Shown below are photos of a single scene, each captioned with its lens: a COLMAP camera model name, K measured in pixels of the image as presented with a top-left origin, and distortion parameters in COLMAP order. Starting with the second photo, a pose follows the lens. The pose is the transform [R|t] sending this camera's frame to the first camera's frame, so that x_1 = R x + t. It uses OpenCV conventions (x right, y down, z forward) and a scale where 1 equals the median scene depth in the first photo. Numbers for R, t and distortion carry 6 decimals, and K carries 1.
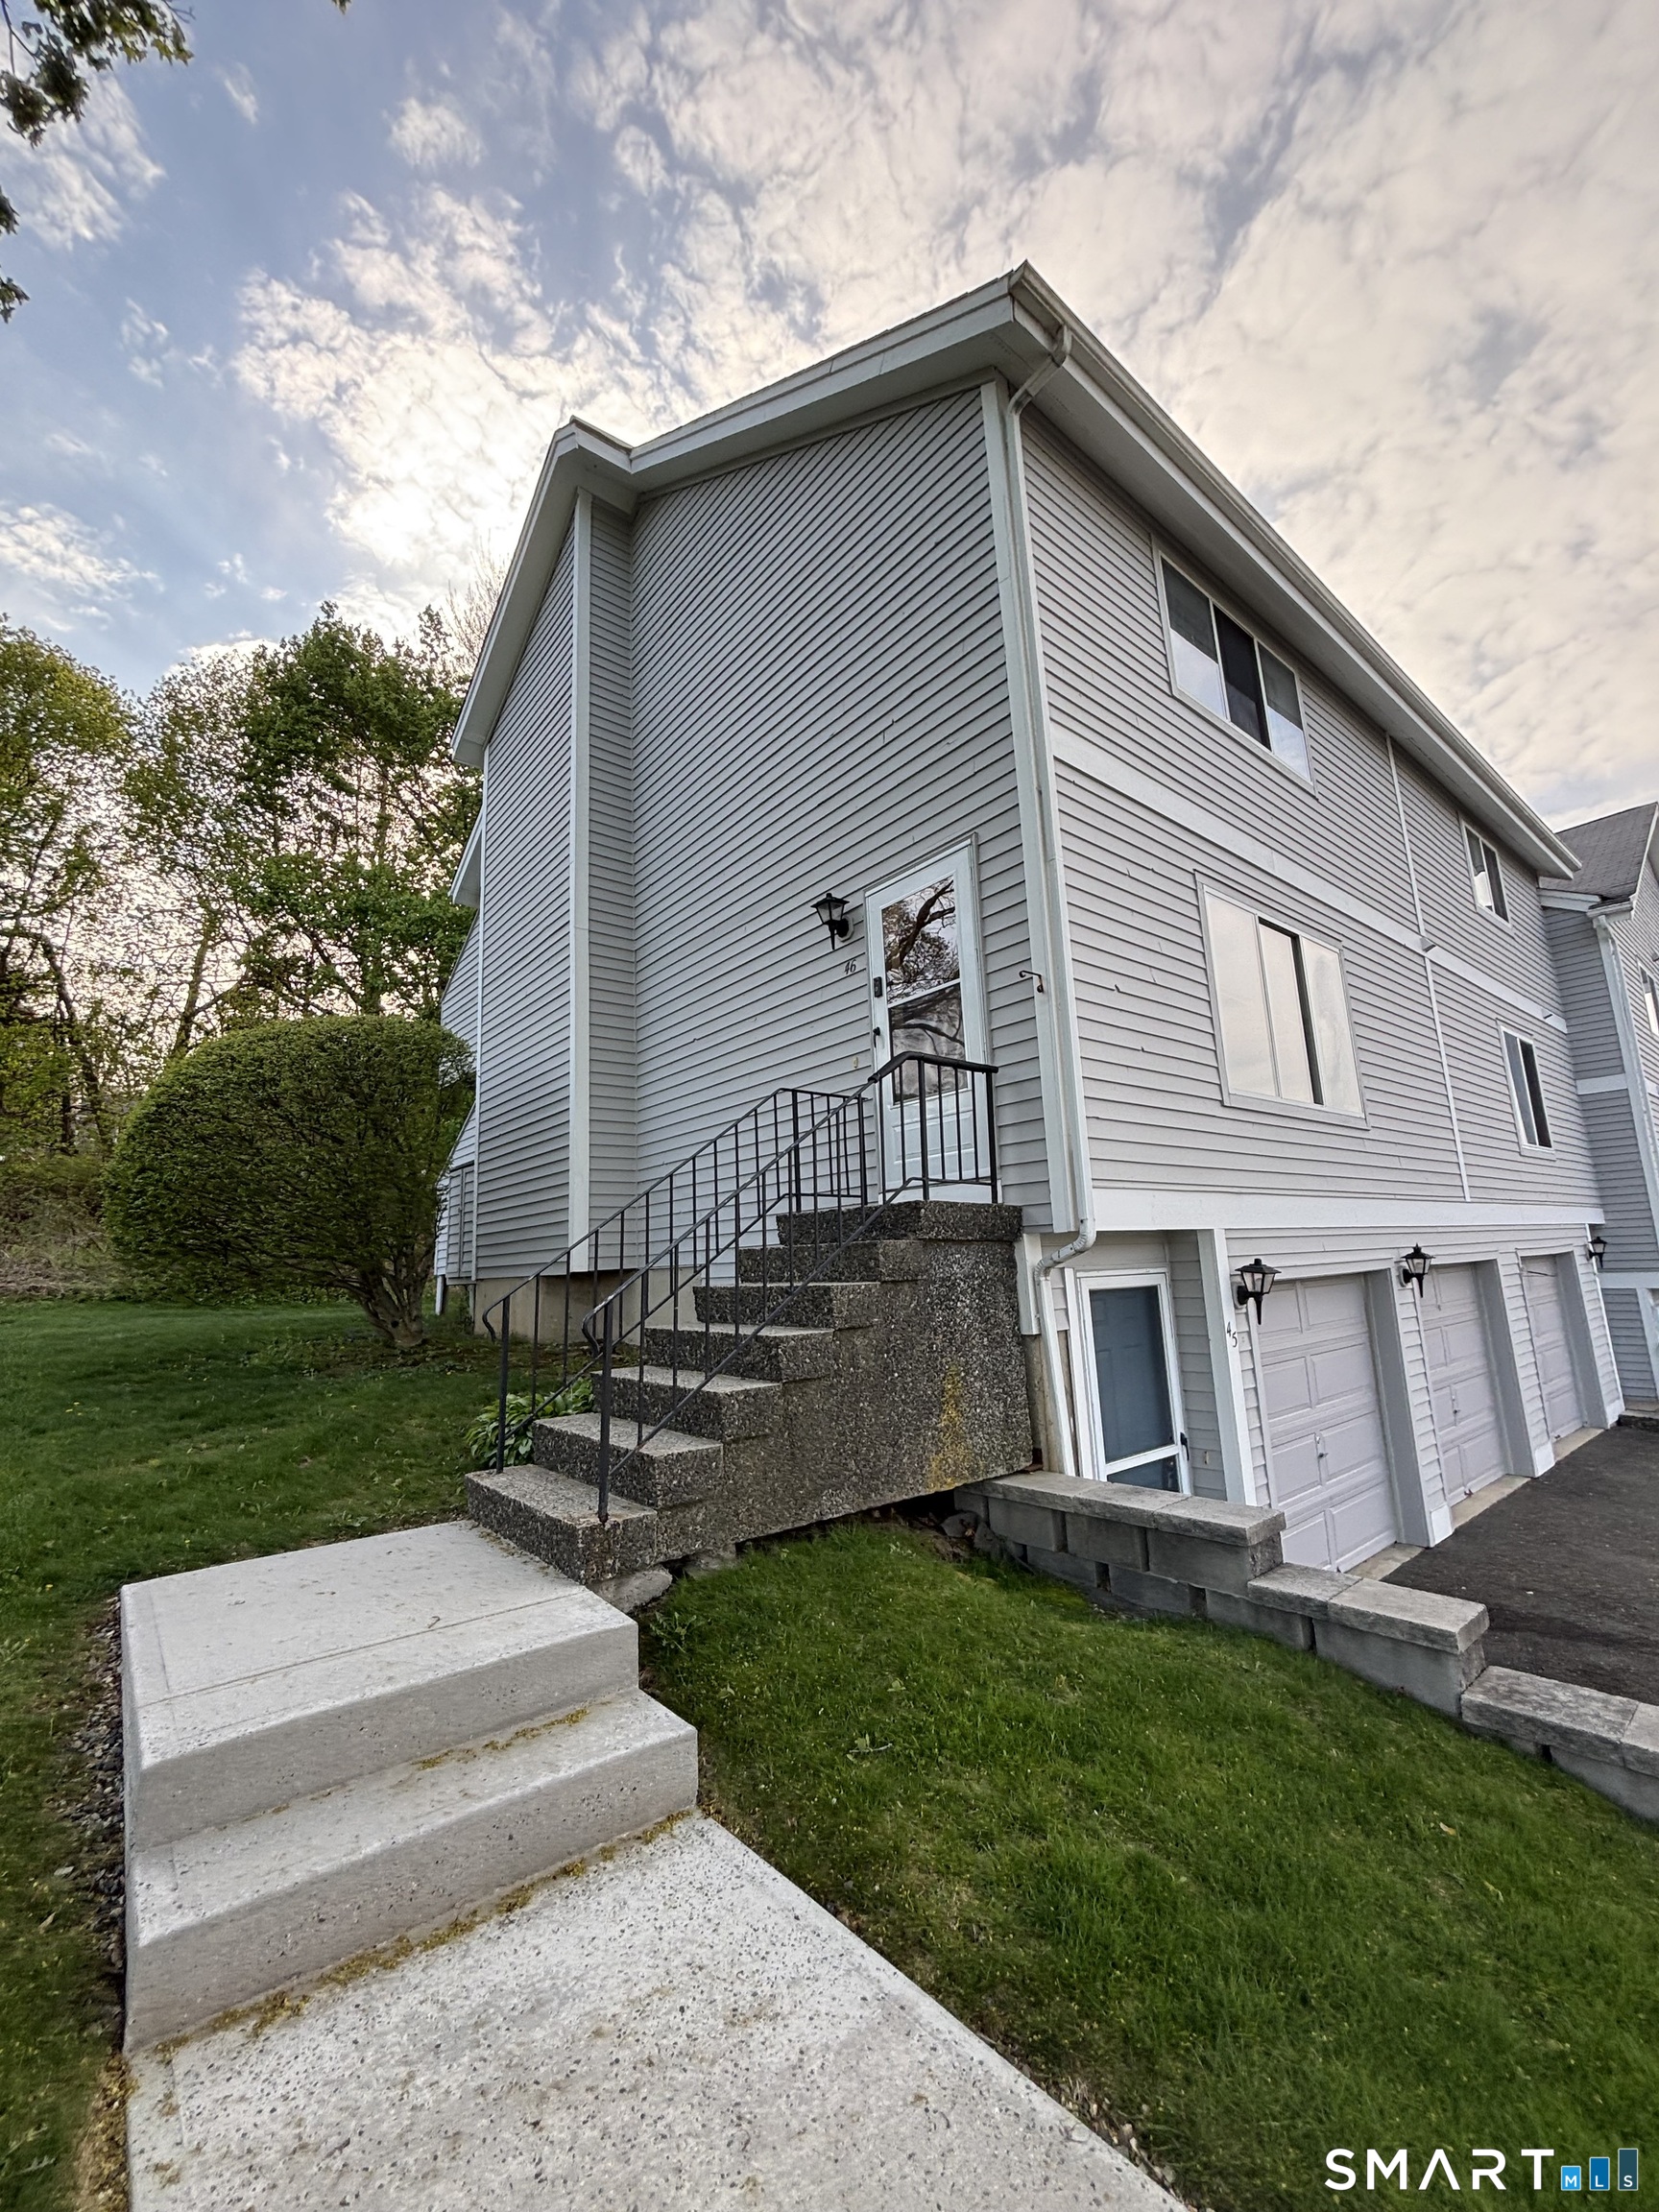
lens RADIAL K [[880.7, 0, 832.1], [0, 880.7, 1109.9], [0, 0, 1]] dist [-0.007787, 0.000180]
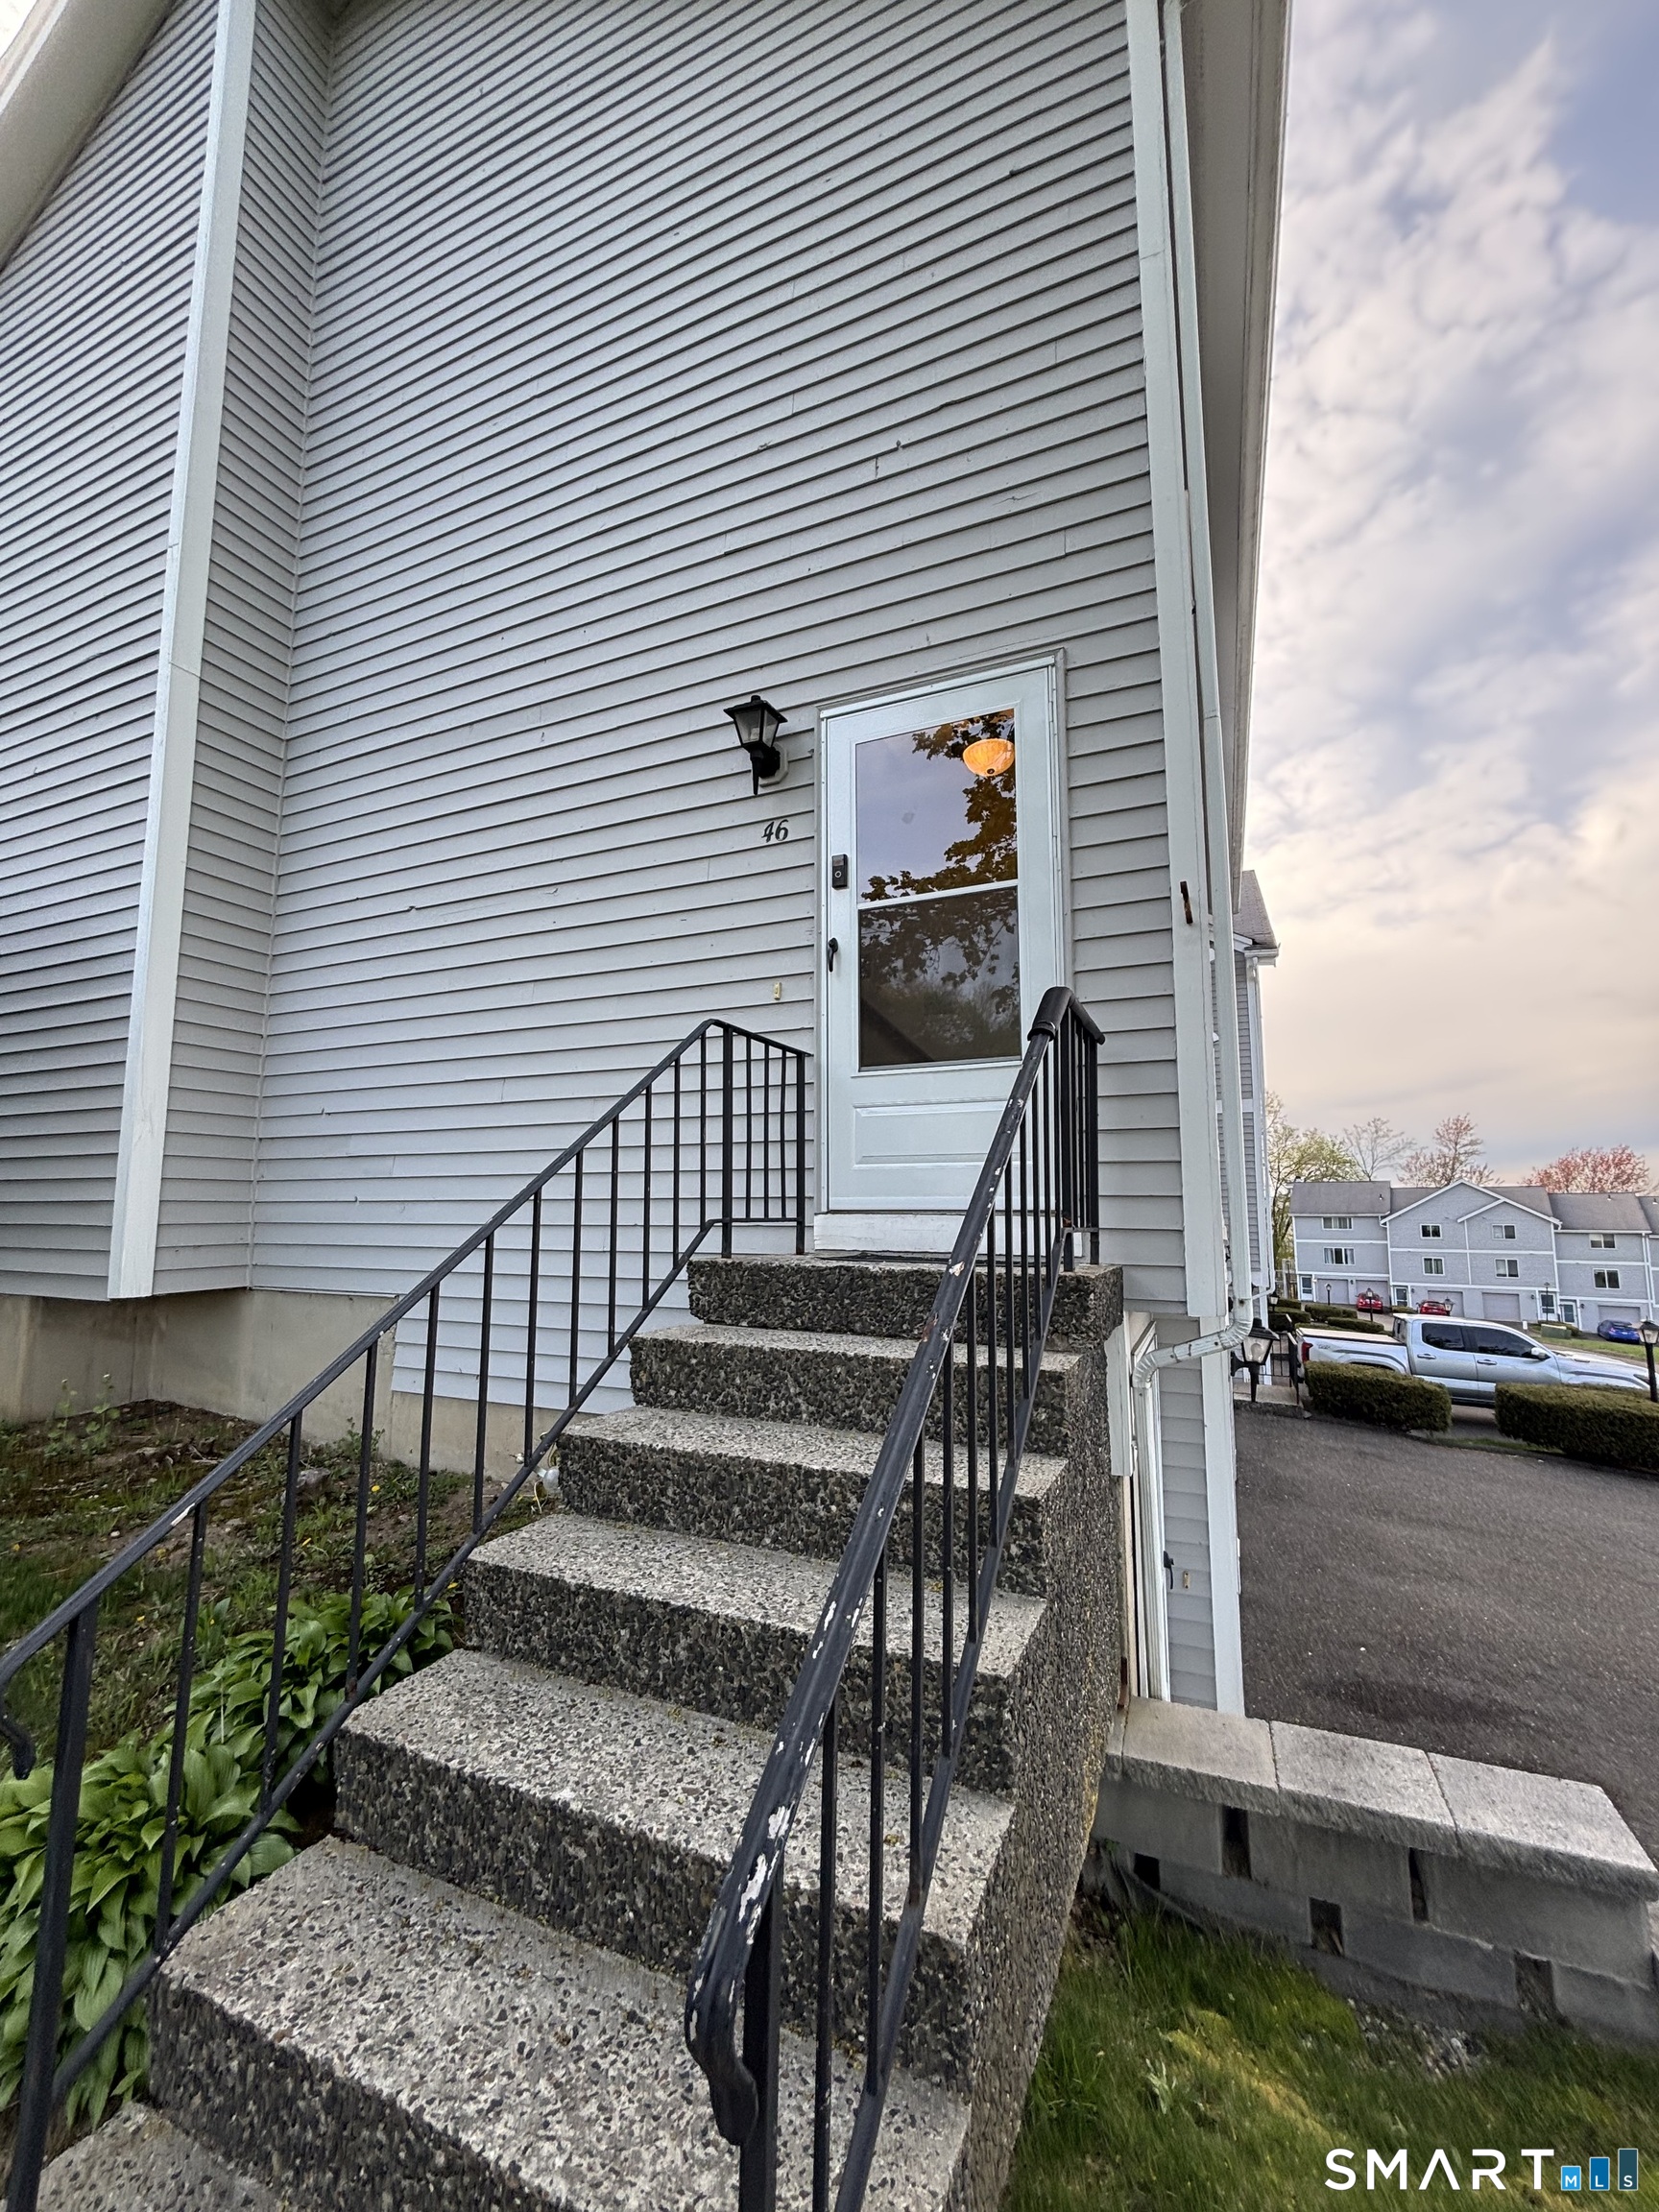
lens RADIAL K [[880.7, 0, 832.1], [0, 880.7, 1109.9], [0, 0, 1]] dist [-0.007787, 0.000180]
pose [[0.893102, 0.090230, 0.440713, -0.211442], [-0.115121, 0.992898, 0.030009, 0.005129], [-0.434875, -0.077536, 0.897146, 0.471711]]
